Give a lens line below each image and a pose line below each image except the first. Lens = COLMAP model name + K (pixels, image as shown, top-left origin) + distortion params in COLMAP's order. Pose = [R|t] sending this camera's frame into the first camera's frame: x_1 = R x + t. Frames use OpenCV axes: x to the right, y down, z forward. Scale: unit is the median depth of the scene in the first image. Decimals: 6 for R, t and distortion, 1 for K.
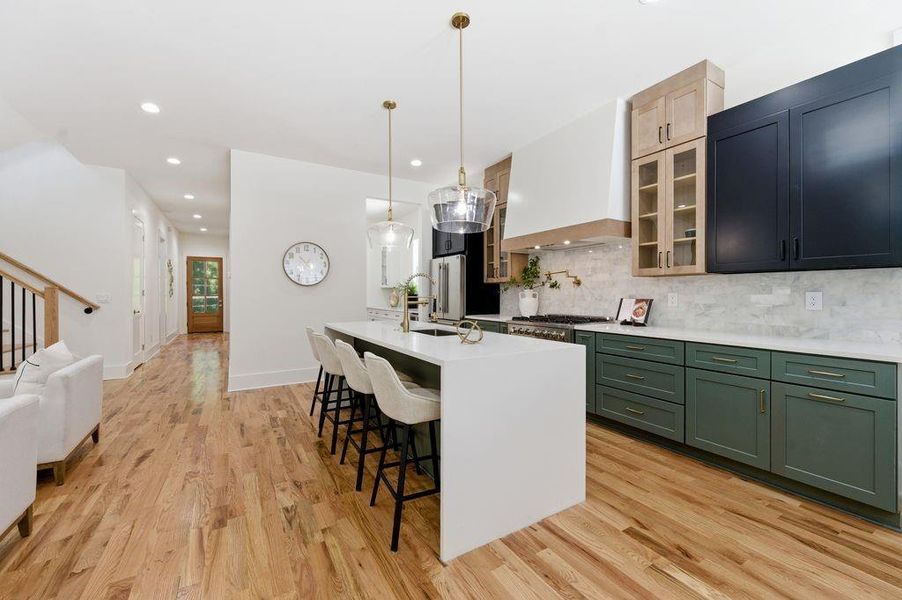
lens RADIAL K [[364.1, 0, 452.0], [0, 364.1, 295.0], [0, 0, 1]] dist [0.003666, -0.000306]
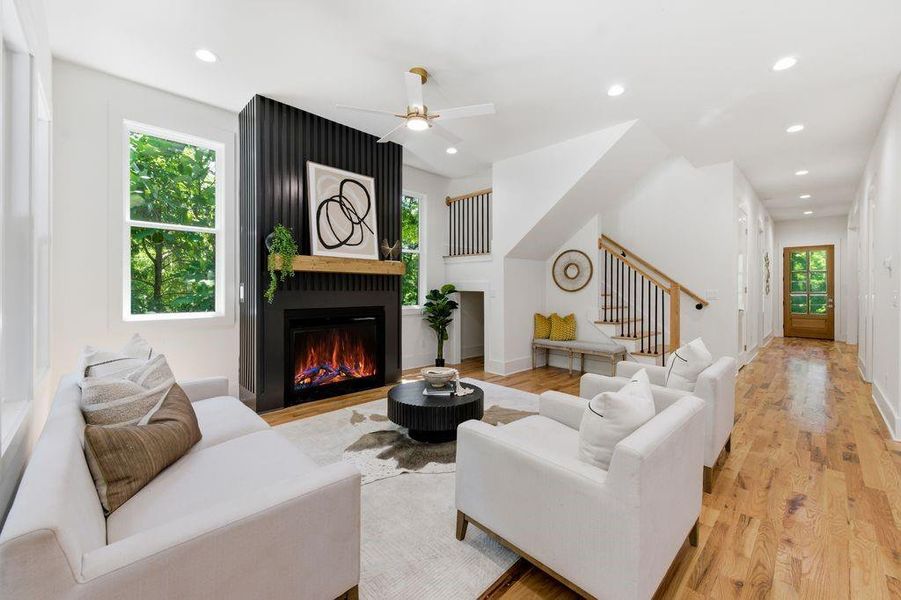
lens RADIAL K [[363.7, 0, 450.2], [0, 363.7, 291.9], [0, 0, 1]] dist [0.003666, -0.000306]
pose [[0.231902, 0.005237, -0.972725, -0.208813], [-0.005989, 0.999974, 0.003956, -0.000021], [0.972721, 0.004908, 0.231927, 0.085558]]
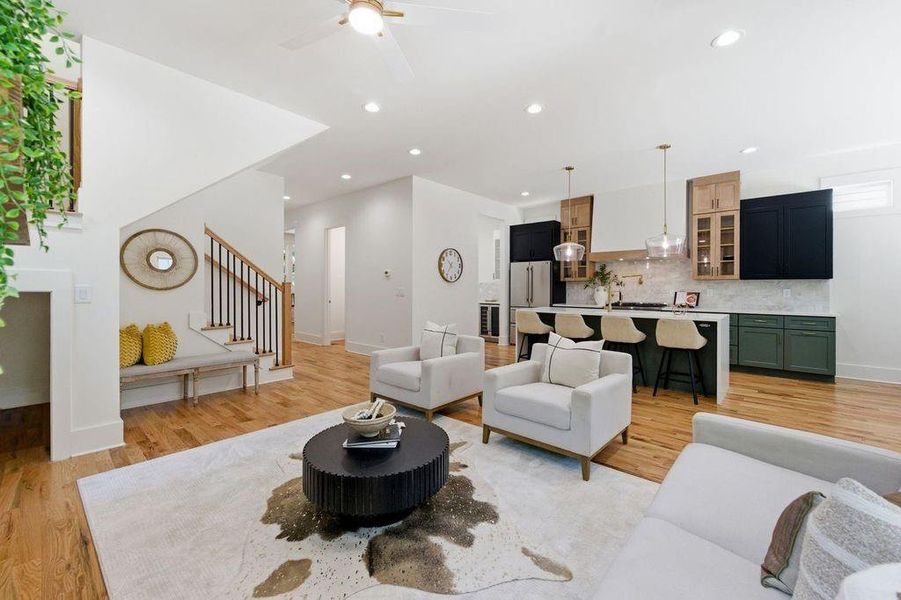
lens RADIAL K [[363.7, 0, 454.0], [0, 363.7, 288.5], [0, 0, 1]] dist [0.003666, -0.000306]
pose [[0.954339, 0.002640, 0.298714, -1.130566], [-0.002629, 0.999996, -0.000440, -0.004509], [-0.298714, -0.000366, 0.954343, -0.345972]]
